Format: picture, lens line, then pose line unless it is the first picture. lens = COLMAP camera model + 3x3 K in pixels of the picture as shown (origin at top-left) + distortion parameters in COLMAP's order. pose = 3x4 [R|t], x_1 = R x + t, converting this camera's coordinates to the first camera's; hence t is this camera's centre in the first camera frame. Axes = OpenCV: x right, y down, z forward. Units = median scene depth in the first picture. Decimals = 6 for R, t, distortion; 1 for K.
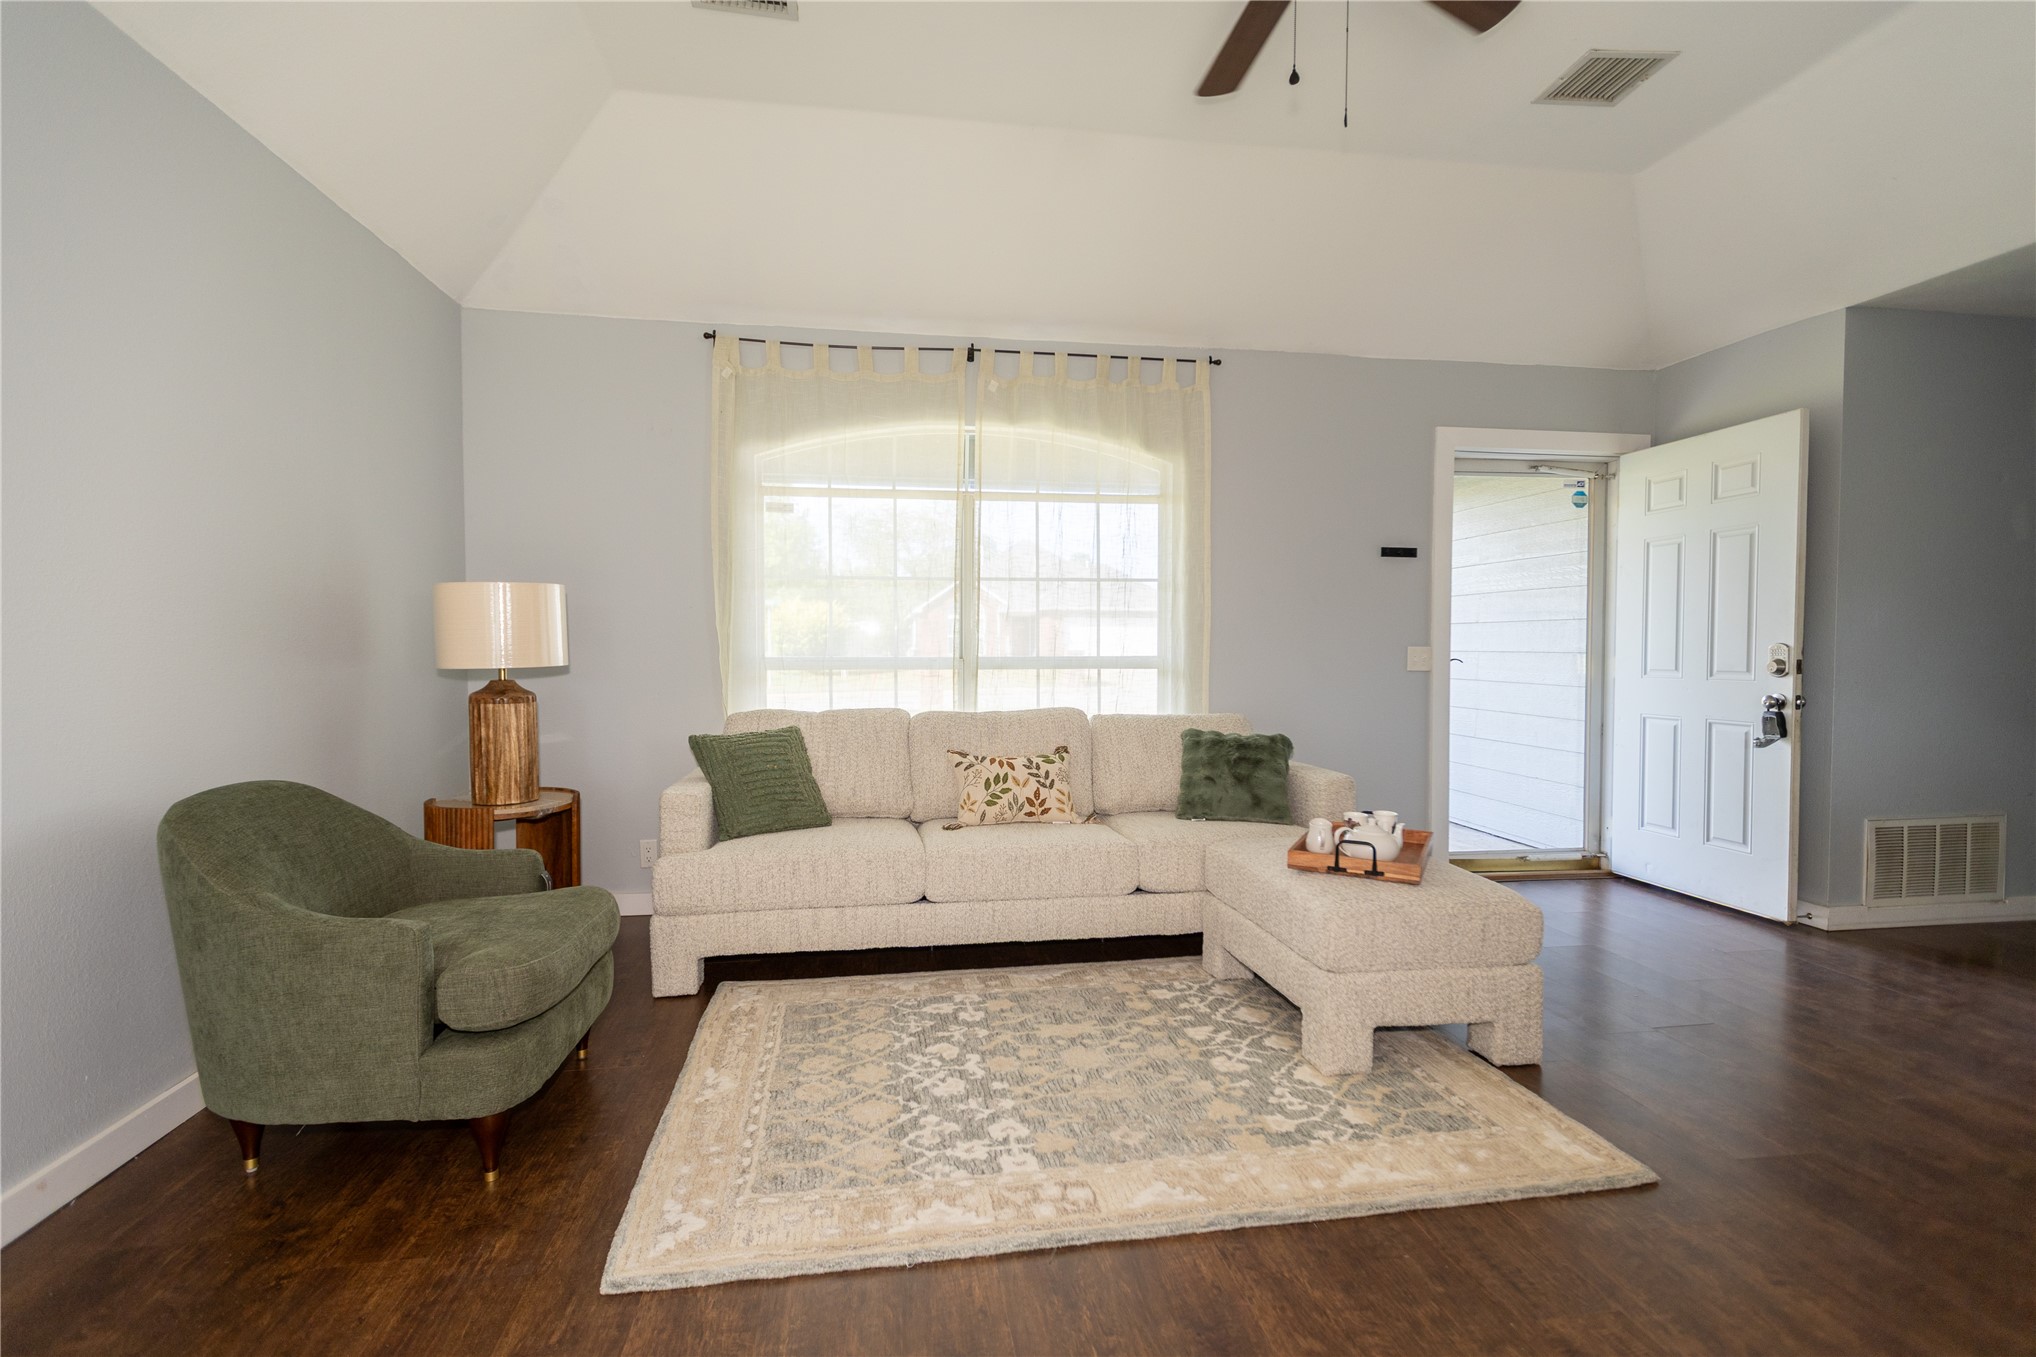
lens RADIAL K [[955.3, 0, 1021.6], [0, 955.3, 679.2], [0, 0, 1]] dist [0.004388, 0.000510]
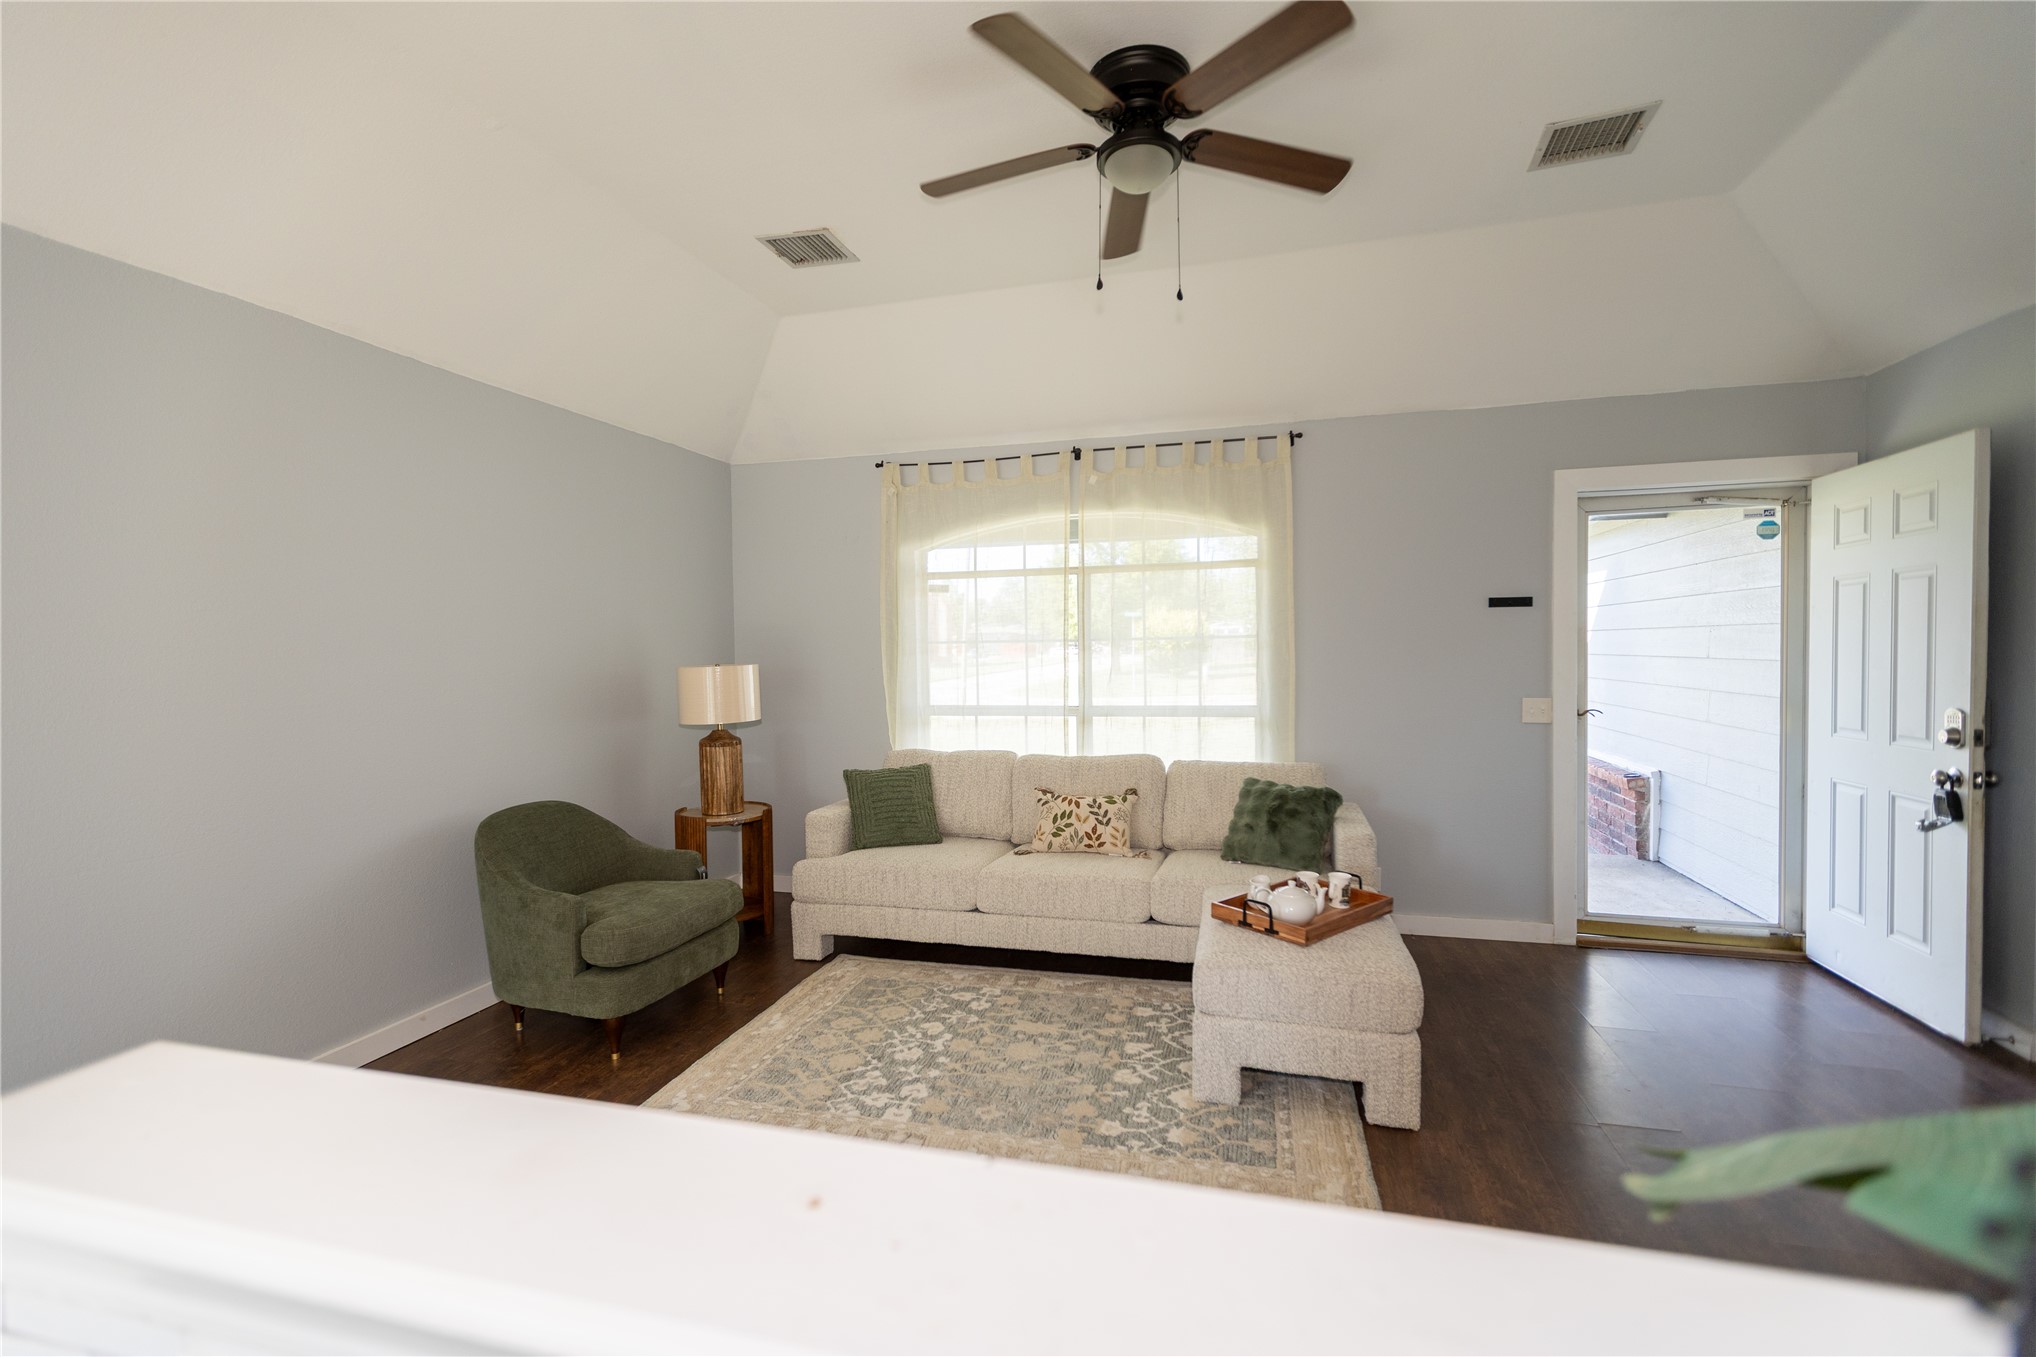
lens RADIAL K [[898.5, 0, 1020.7], [0, 898.5, 679.0], [0, 0, 1]] dist [0.001639, 0.000298]
pose [[0.909907, -0.000631, -0.414813, 0.398921], [0.001777, 0.999996, 0.002377, -0.070872], [0.414809, -0.002900, 0.909904, -0.058203]]
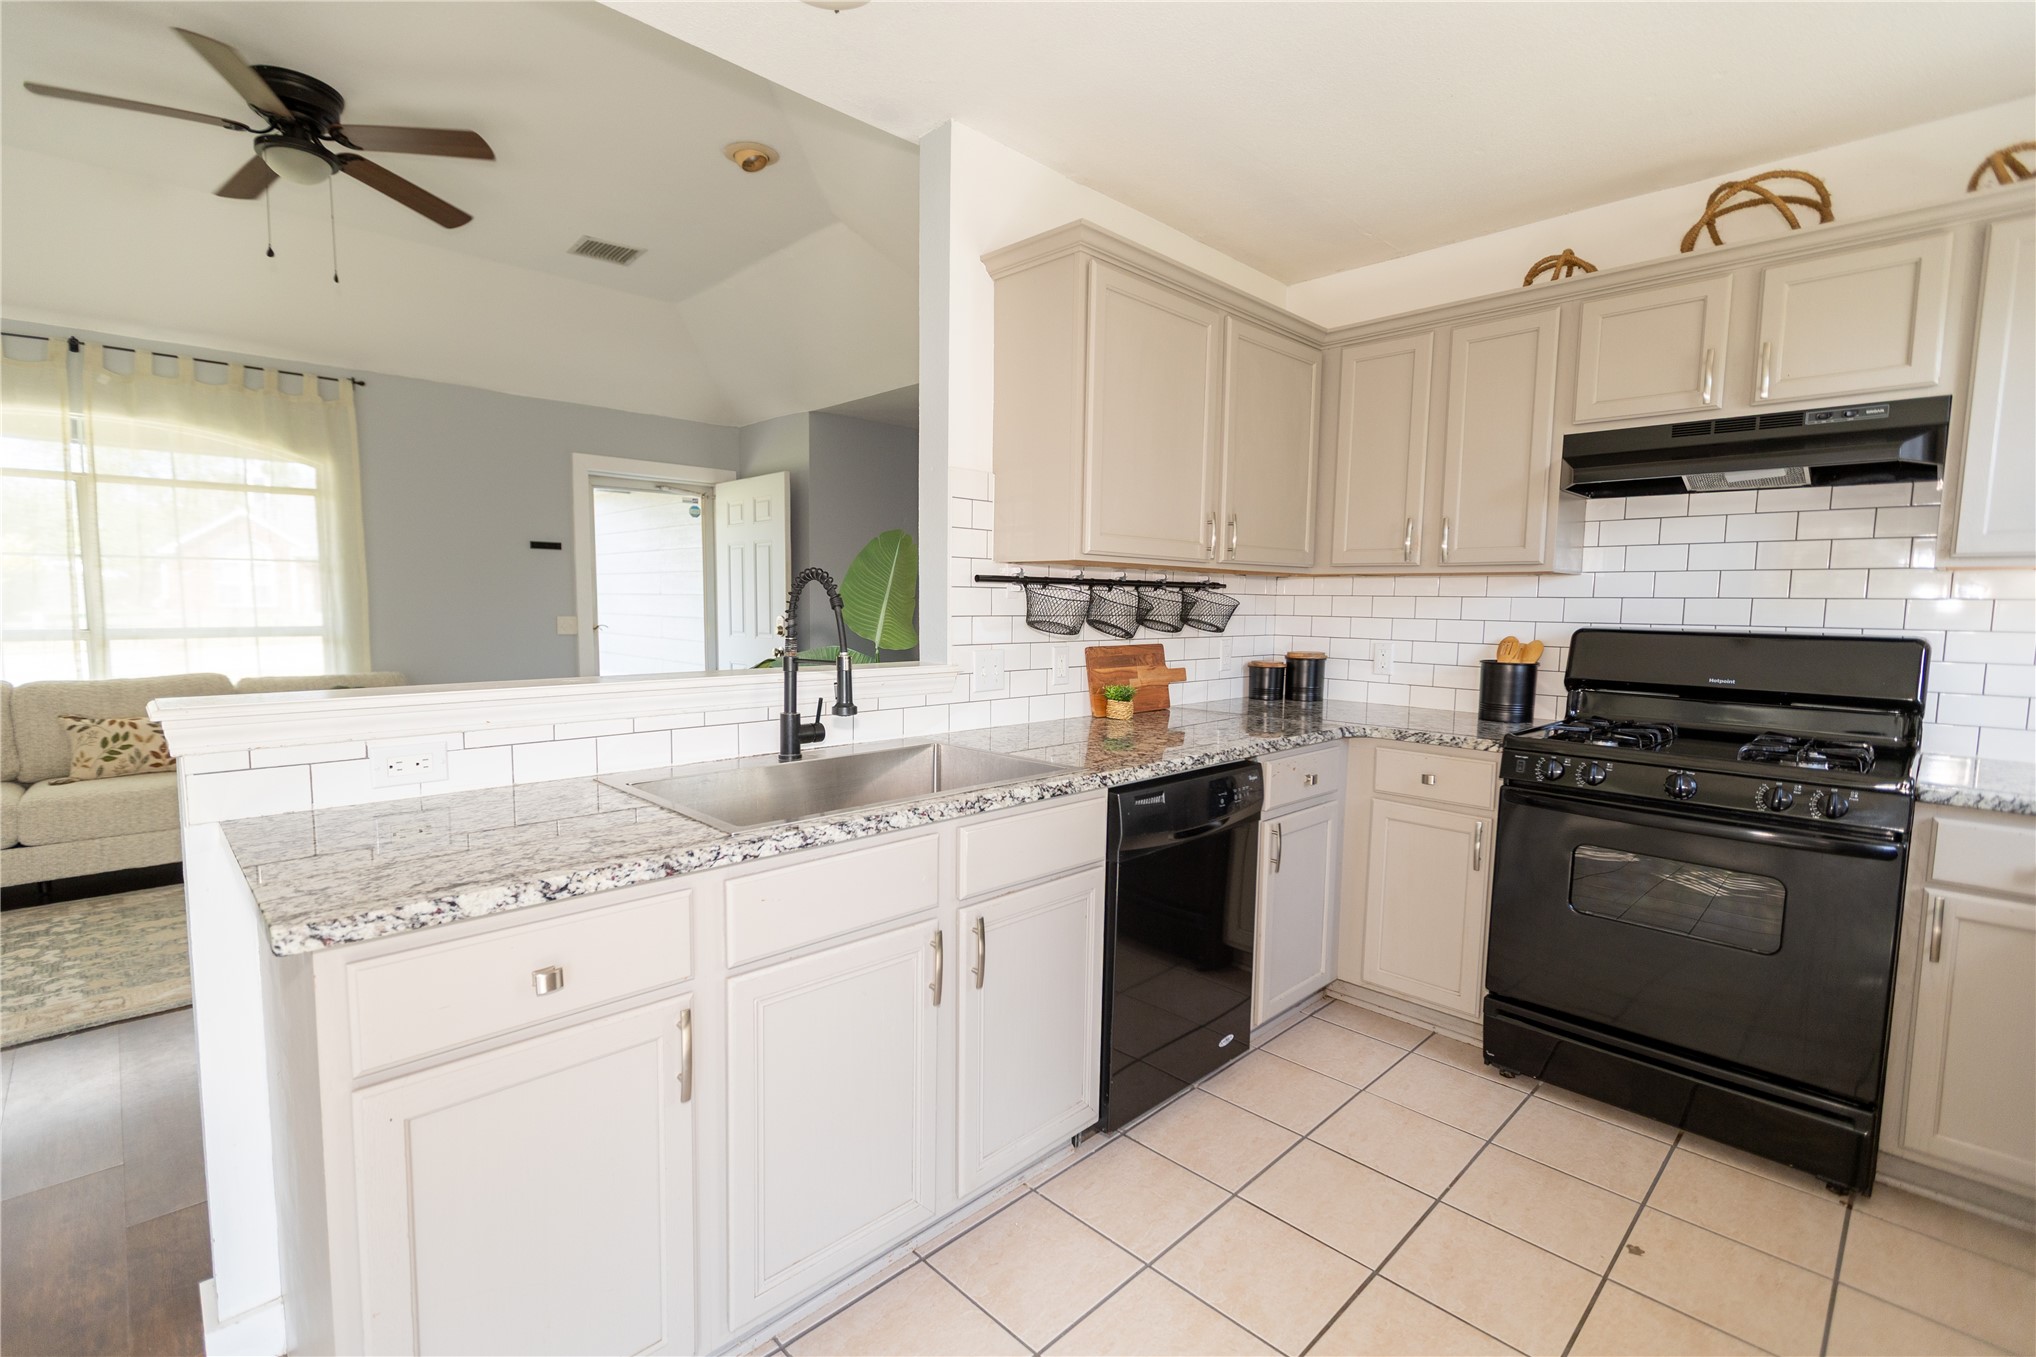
lens RADIAL K [[917.6, 0, 1001.6], [0, 917.6, 687.6], [0, 0, 1]] dist [-0.000801, -0.001063]
pose [[0.817722, -0.045921, 0.573779, 0.216778], [0.008650, 0.997680, 0.067520, -0.020890], [-0.575549, -0.050250, 0.816222, -0.512436]]
